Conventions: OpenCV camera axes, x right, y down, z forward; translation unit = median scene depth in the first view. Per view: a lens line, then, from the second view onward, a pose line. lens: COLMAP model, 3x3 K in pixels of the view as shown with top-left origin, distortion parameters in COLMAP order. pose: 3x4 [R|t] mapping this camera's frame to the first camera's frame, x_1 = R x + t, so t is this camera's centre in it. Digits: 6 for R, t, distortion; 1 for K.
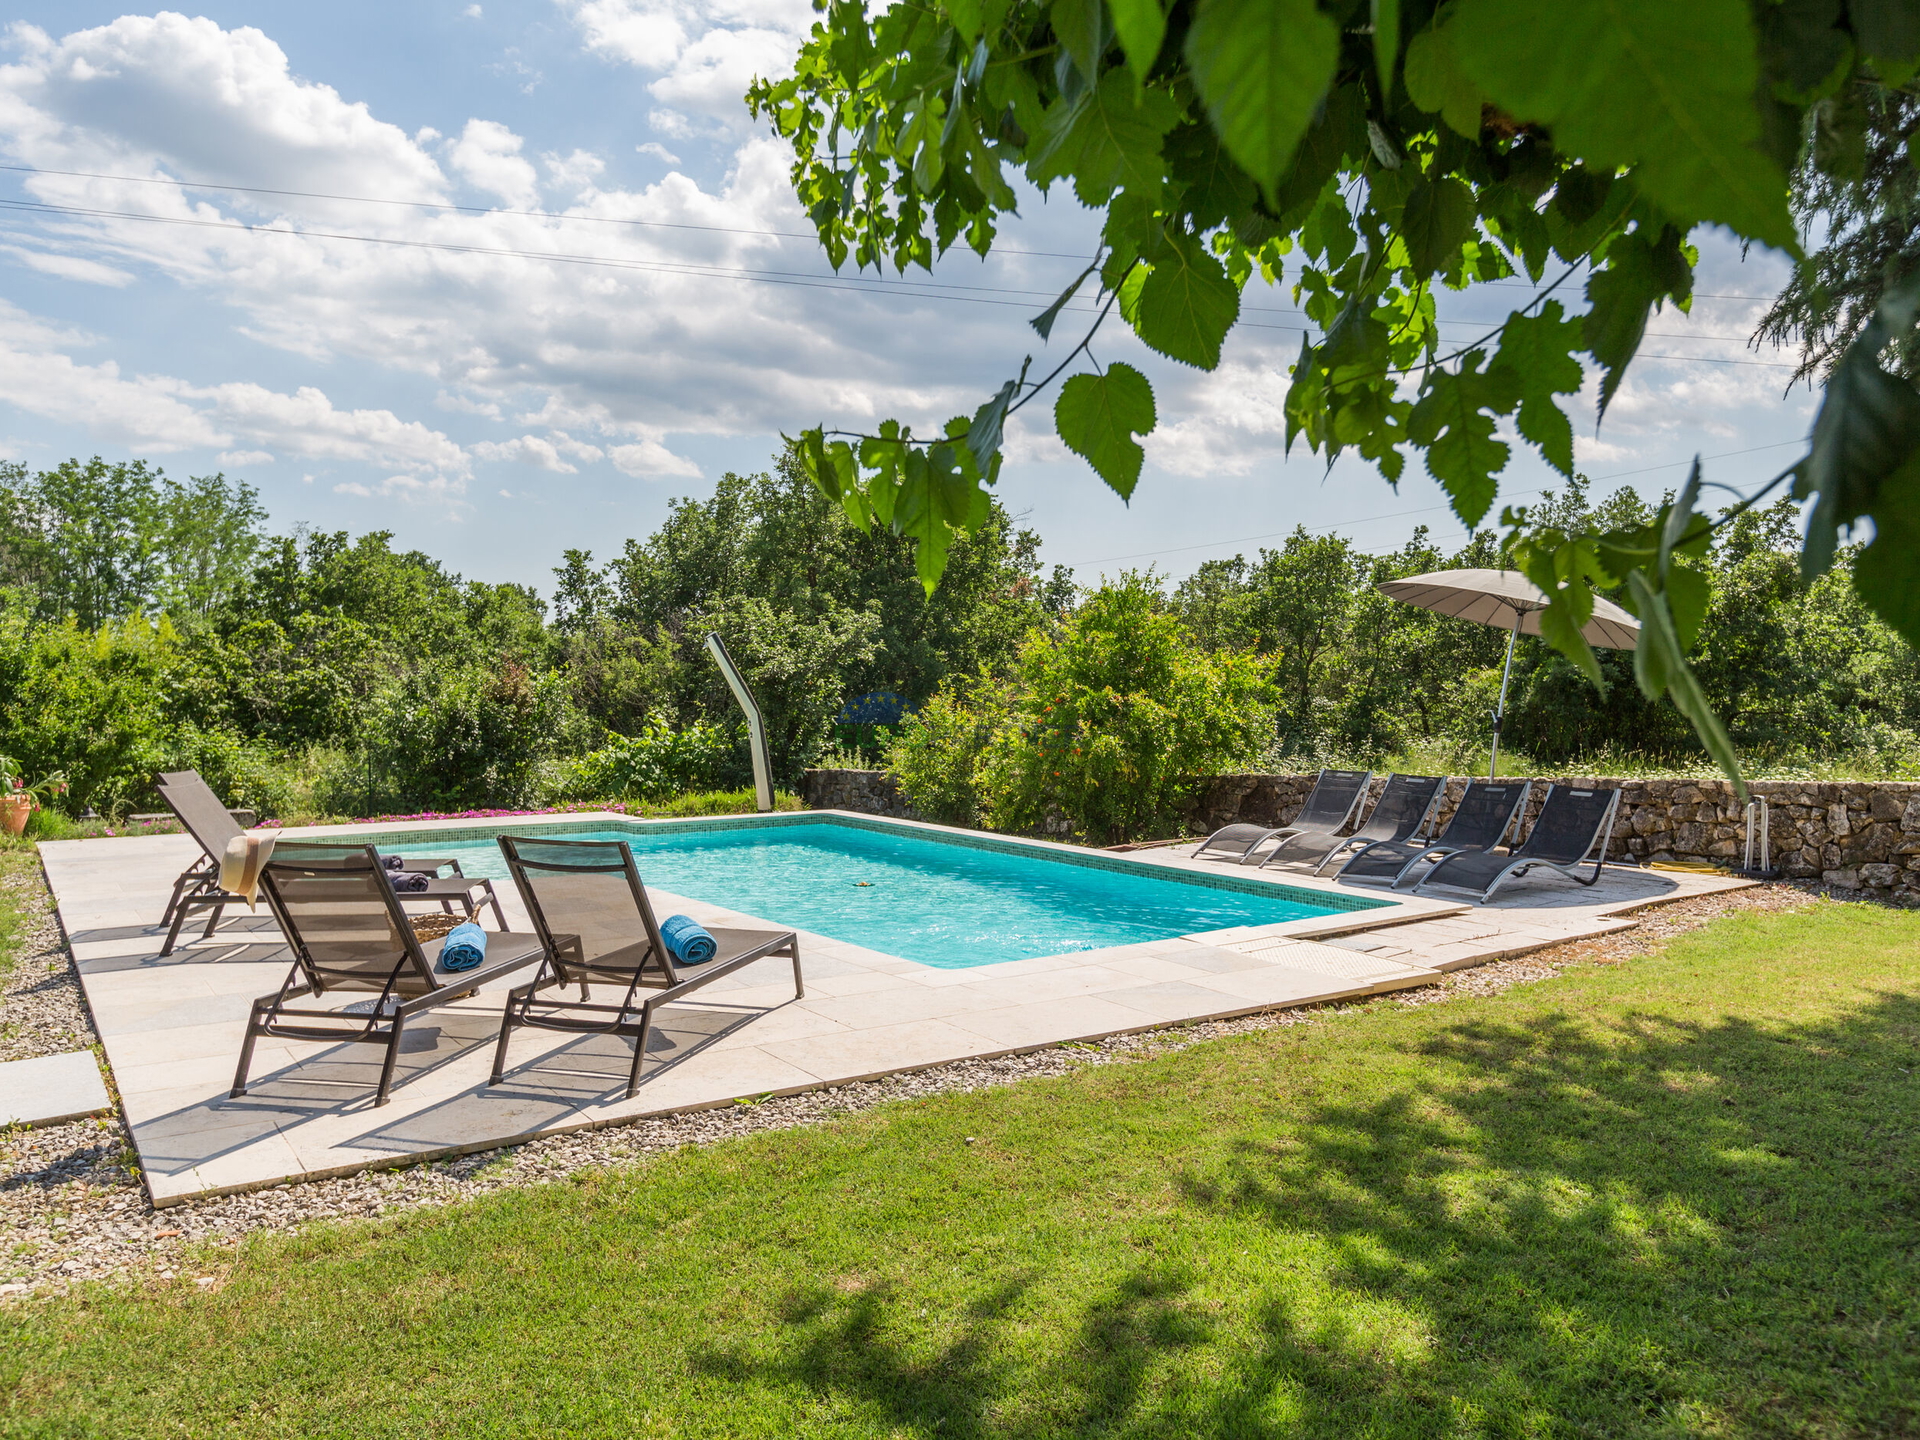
lens RADIAL K [[1379.9, 0, 971.5], [0, 1379.9, 687.5], [0, 0, 1]] dist [0.002808, 0.000849]
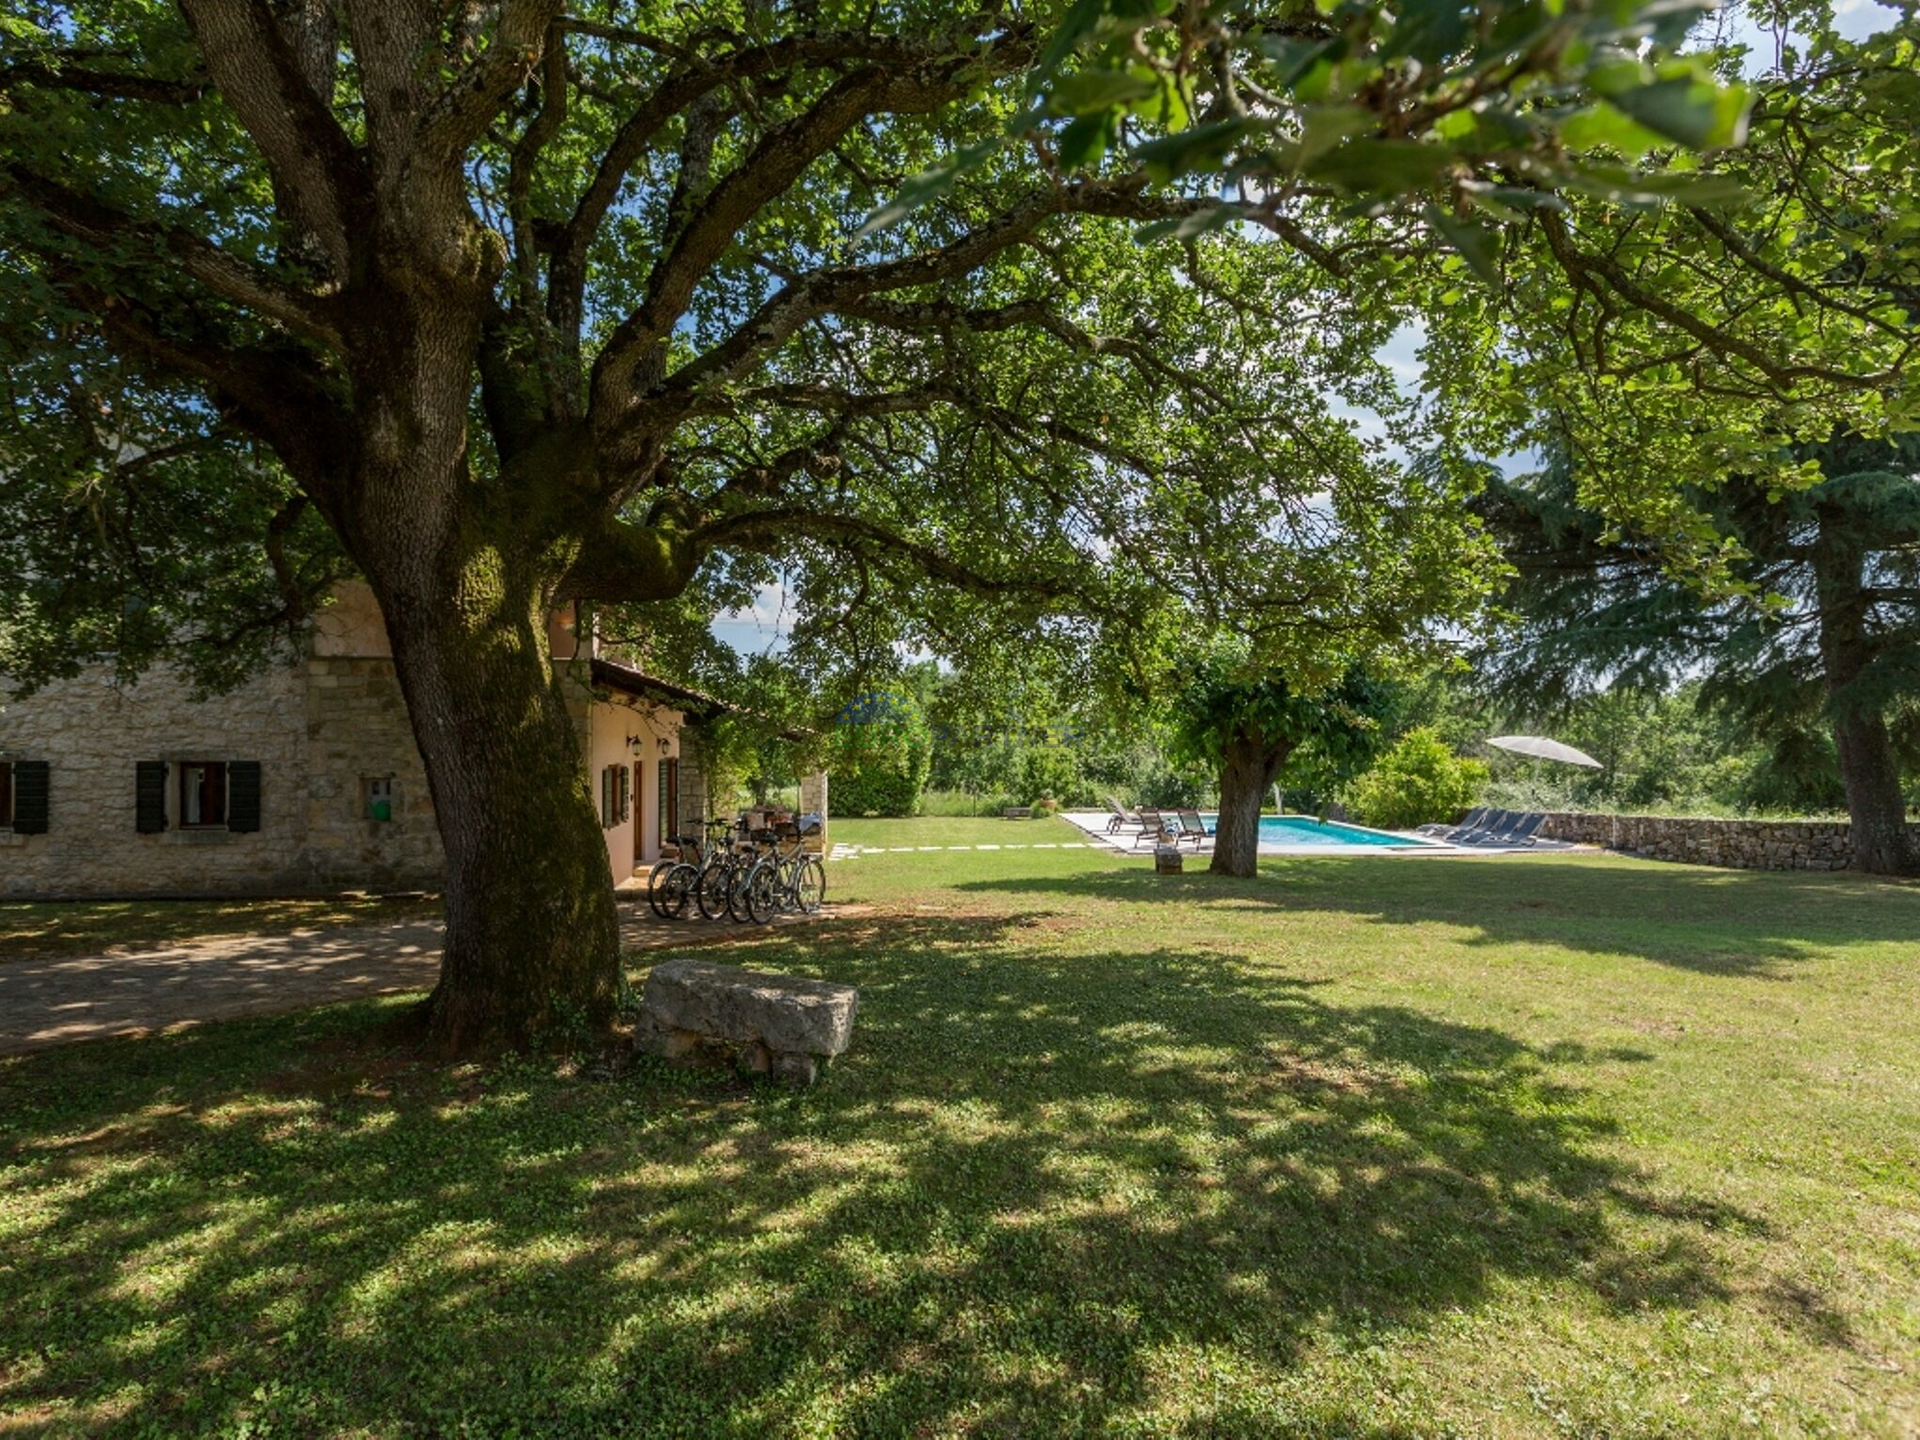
lens RADIAL K [[995.6, 0, 960.0], [0, 995.6, 720.0], [0, 0, 1]] dist [-0.000864, 0.000290]
pose [[0.840893, -0.012235, -0.541062, 0.267989], [0.000750, 0.999770, -0.021442, -0.040001], [0.541200, 0.017624, 0.840709, -0.693393]]
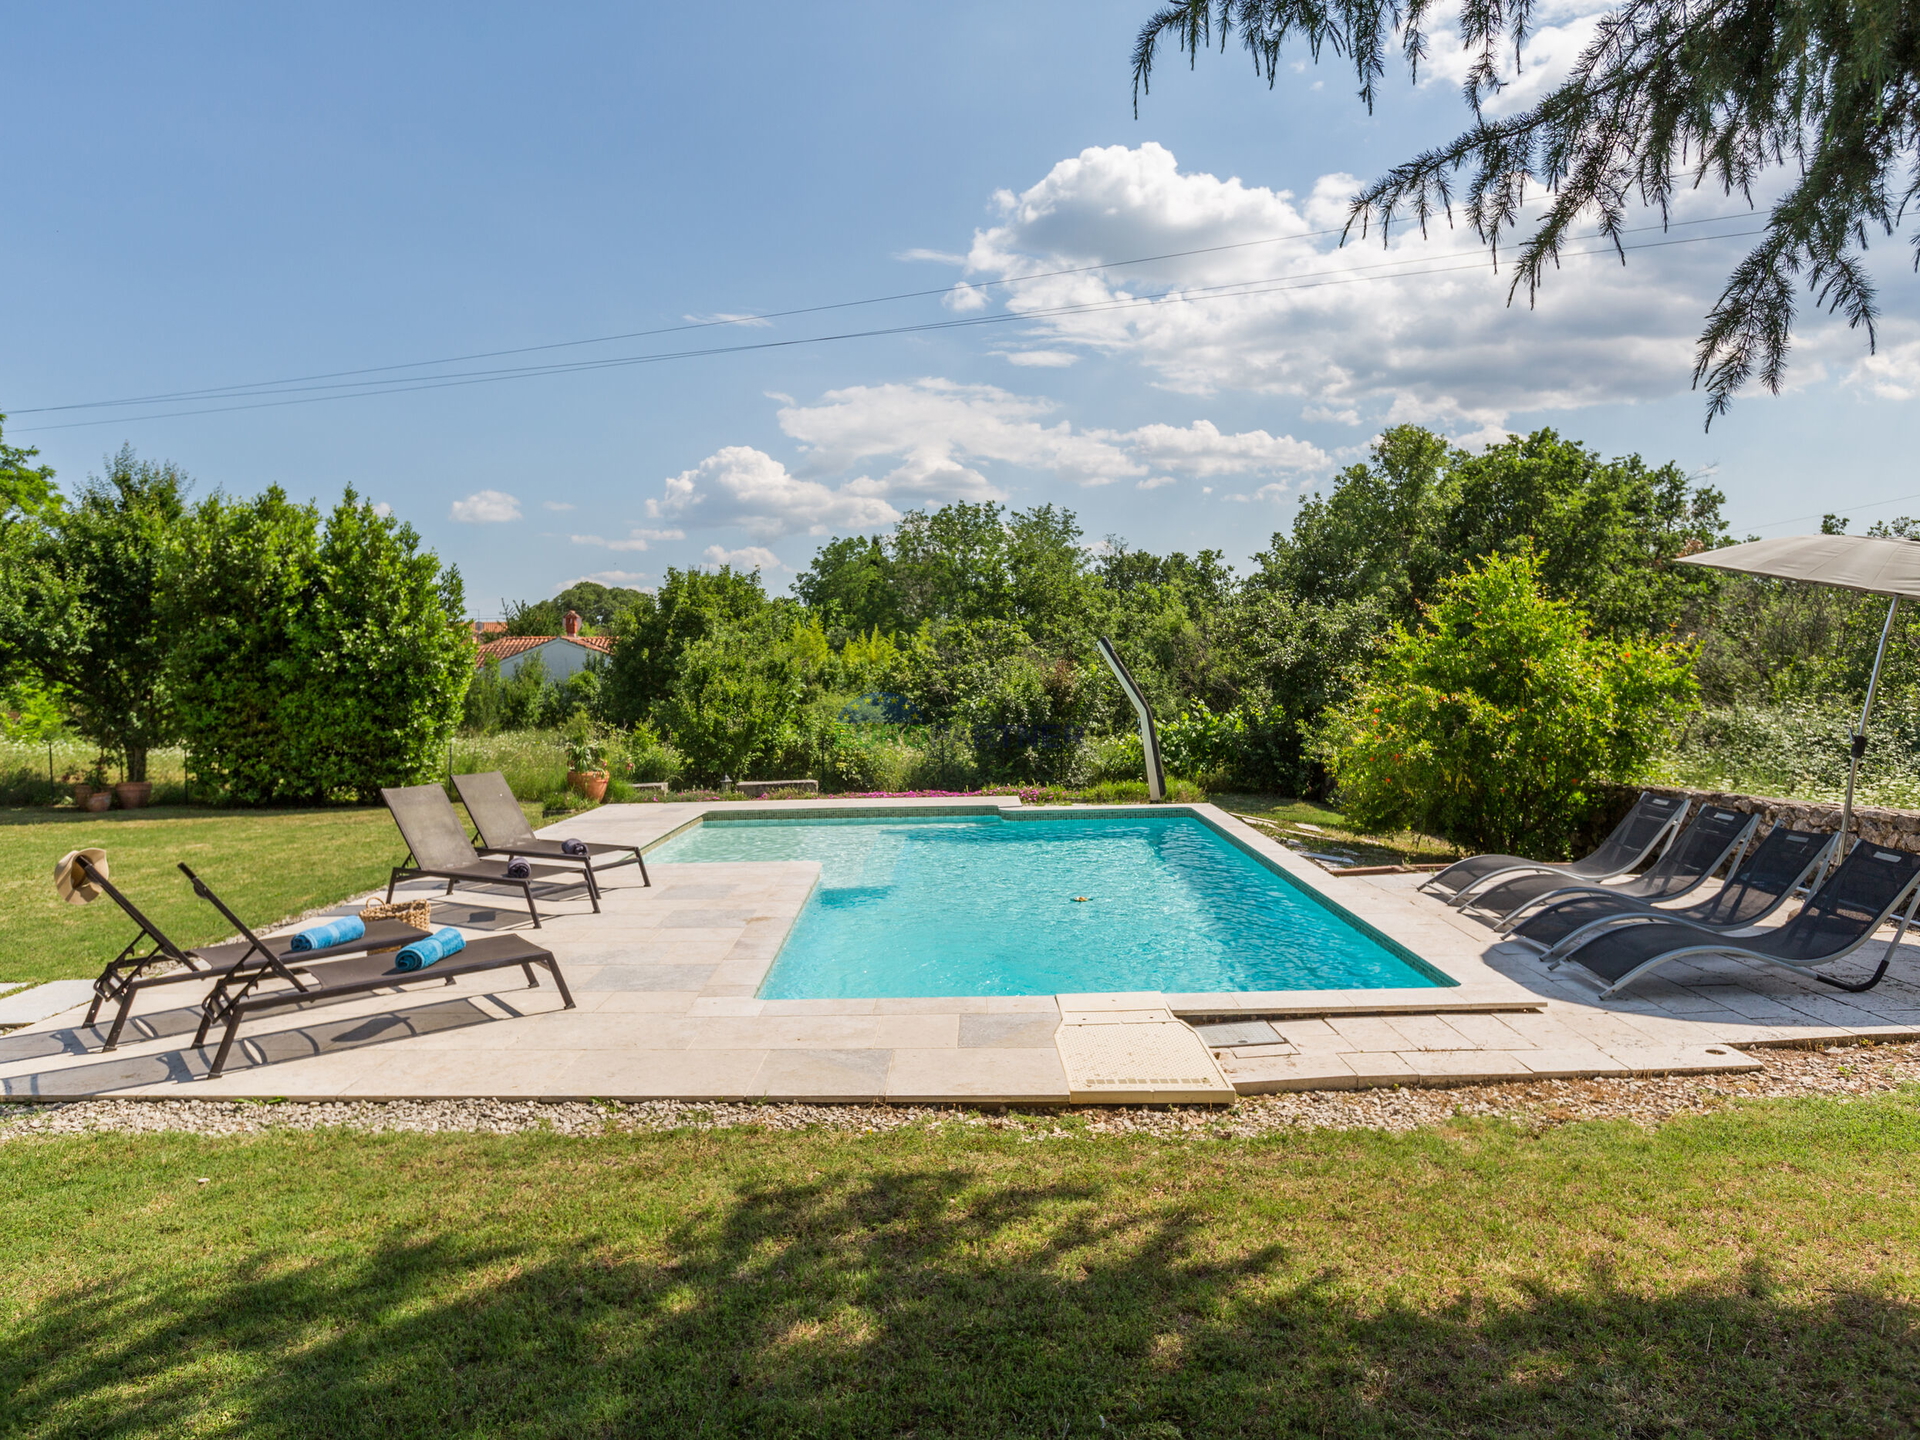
lens RADIAL K [[1192.2, 0, 963.3], [0, 1192.2, 707.9], [0, 0, 1]] dist [-0.005745, -0.001256]
pose [[0.794543, 0.001786, -0.607205, 0.208261], [0.024571, 0.999082, 0.035091, -0.013573], [0.606710, -0.042801, 0.793770, 0.123433]]
